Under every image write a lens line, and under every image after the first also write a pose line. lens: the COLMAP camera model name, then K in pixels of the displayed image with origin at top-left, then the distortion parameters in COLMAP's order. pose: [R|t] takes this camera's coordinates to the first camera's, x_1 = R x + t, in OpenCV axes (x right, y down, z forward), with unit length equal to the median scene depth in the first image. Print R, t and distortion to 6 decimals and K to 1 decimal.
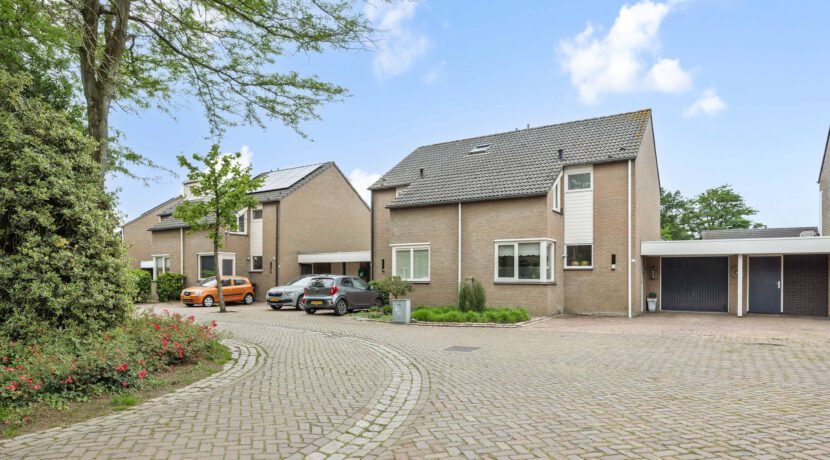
lens RADIAL K [[497.6, 0, 384.2], [0, 497.6, 283.2], [0, 0, 1]] dist [-0.015429, 0.005220]
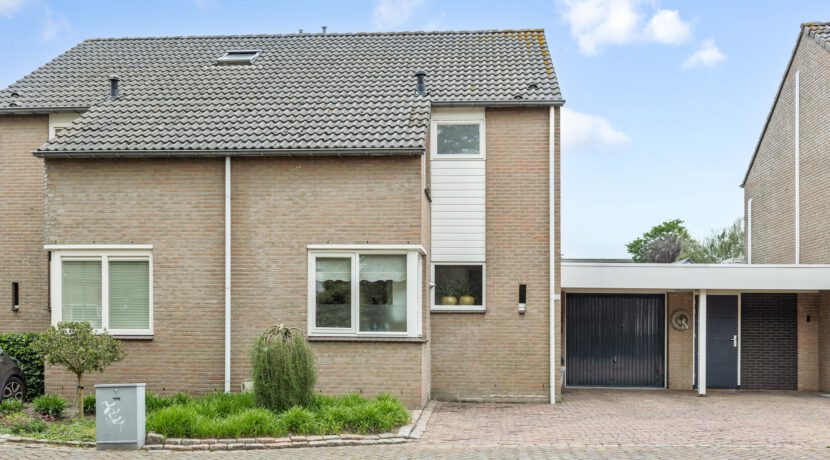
lens RADIAL K [[824.6, 0, 400.3], [0, 824.6, 340.2], [0, 0, 1]] dist [-0.002399, 0.000000]
pose [[0.871941, -0.002497, 0.489604, -0.073780], [-0.000703, 0.999980, 0.006352, -0.004091], [-0.489610, -0.005883, 0.871922, 0.289213]]
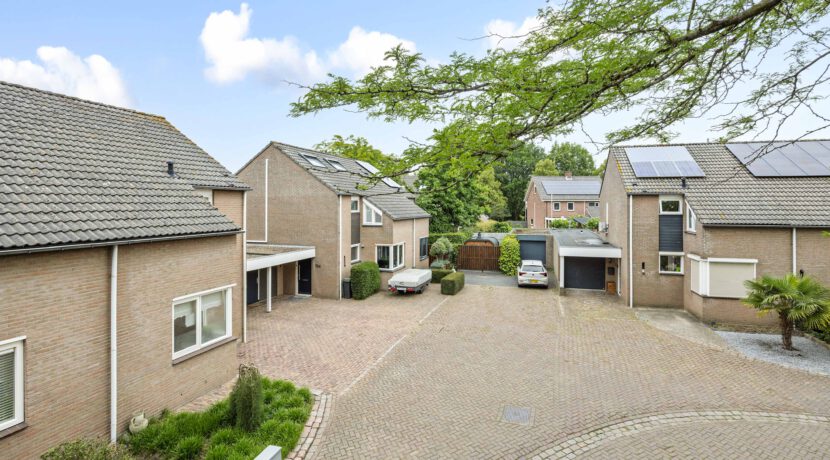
lens RADIAL K [[375.4, 0, 448.5], [0, 375.4, 195.7], [0, 0, 1]] dist [-0.019850, 0.006524]
pose [[-0.314029, 0.015145, 0.949293, -0.361291], [0.002912, 0.999883, -0.014988, -0.210652], [-0.949409, -0.001942, -0.314036, 0.782368]]
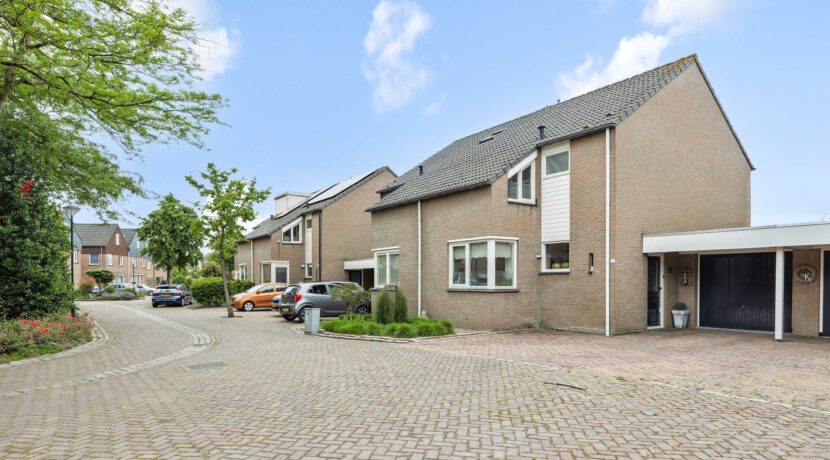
lens RADIAL K [[495.8, 0, 379.9], [0, 495.8, 292.0], [0, 0, 1]] dist [-0.007857, -0.003662]
pose [[0.919275, 0.000380, -0.393615, 0.441710], [0.003098, 0.999962, 0.008201, -0.004620], [0.393603, -0.008758, 0.919239, 0.150267]]
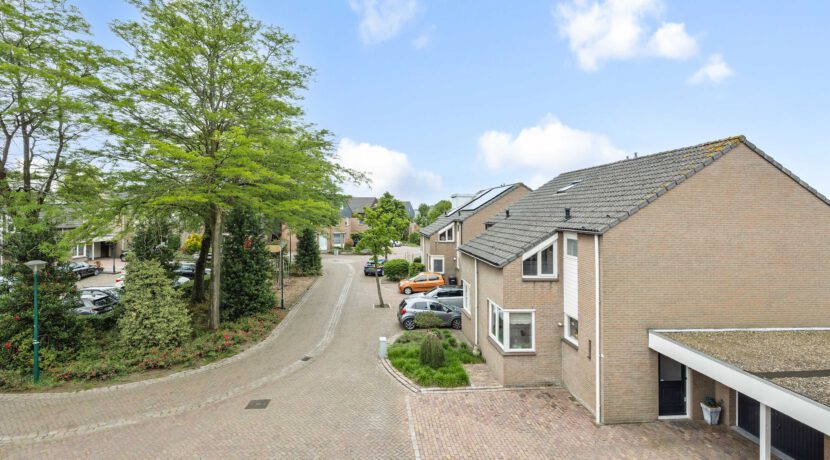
lens RADIAL K [[375.4, 0, 393.1], [0, 375.4, 206.3], [0, 0, 1]] dist [-0.019850, 0.006524]
pose [[0.601180, -0.013930, -0.798992, 0.741779], [-0.015017, 0.999475, -0.028725, -0.255263], [0.798973, 0.029268, 0.600655, 0.313655]]
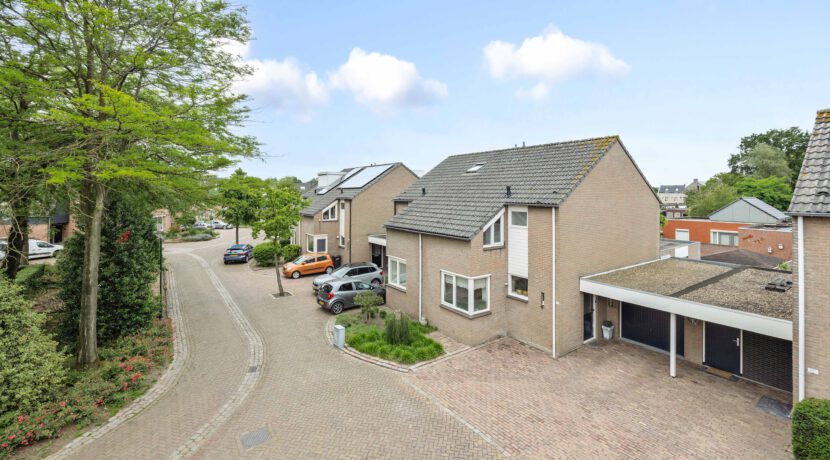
lens RADIAL K [[375.4, 0, 411.2], [0, 375.4, 188.0], [0, 0, 1]] dist [-0.019850, 0.006524]
pose [[0.929511, -0.006686, -0.368733, 0.474533], [-0.000773, 0.999798, -0.020077, -0.255186], [0.368793, 0.018947, 0.929318, 0.135481]]
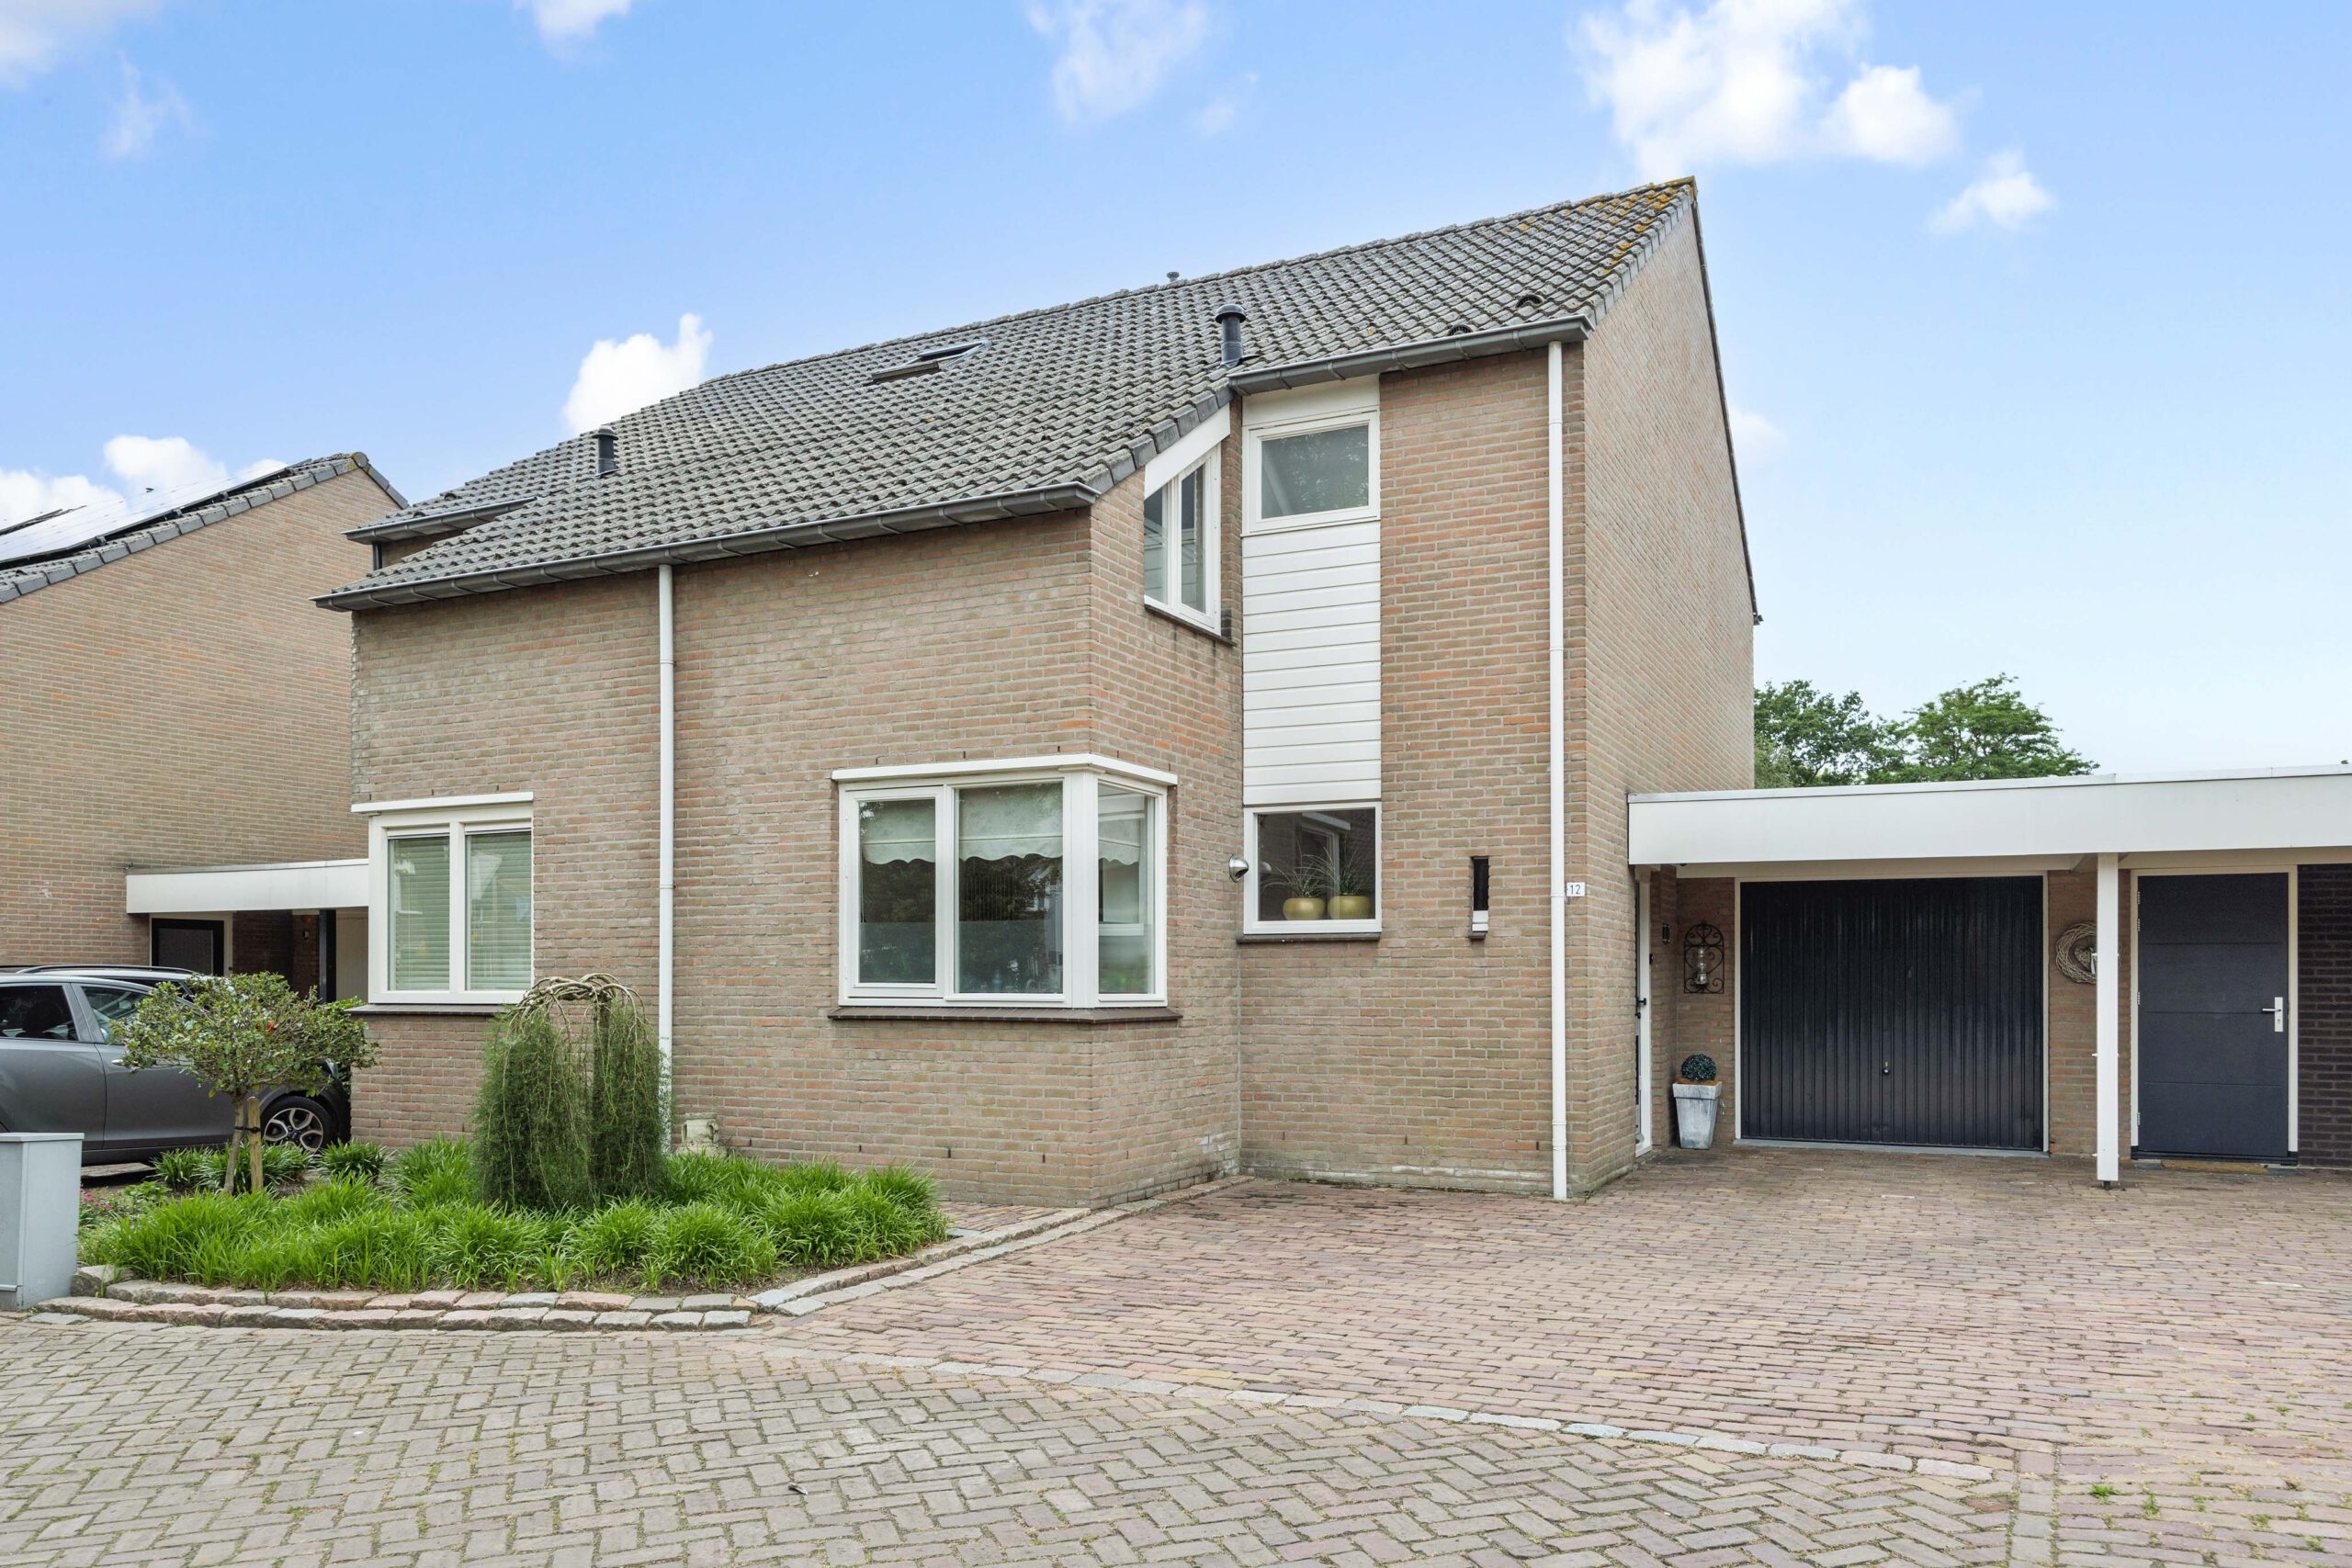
lens RADIAL K [[1624.8, 0, 1212.3], [0, 1624.8, 983.3], [0, 0, 1]] dist [-0.002215, 0.001630]
pose [[0.988068, -0.002807, 0.153992, 0.257584], [0.004518, 0.999932, -0.010768, -0.004155], [-0.153952, 0.011335, 0.988013, 0.396485]]
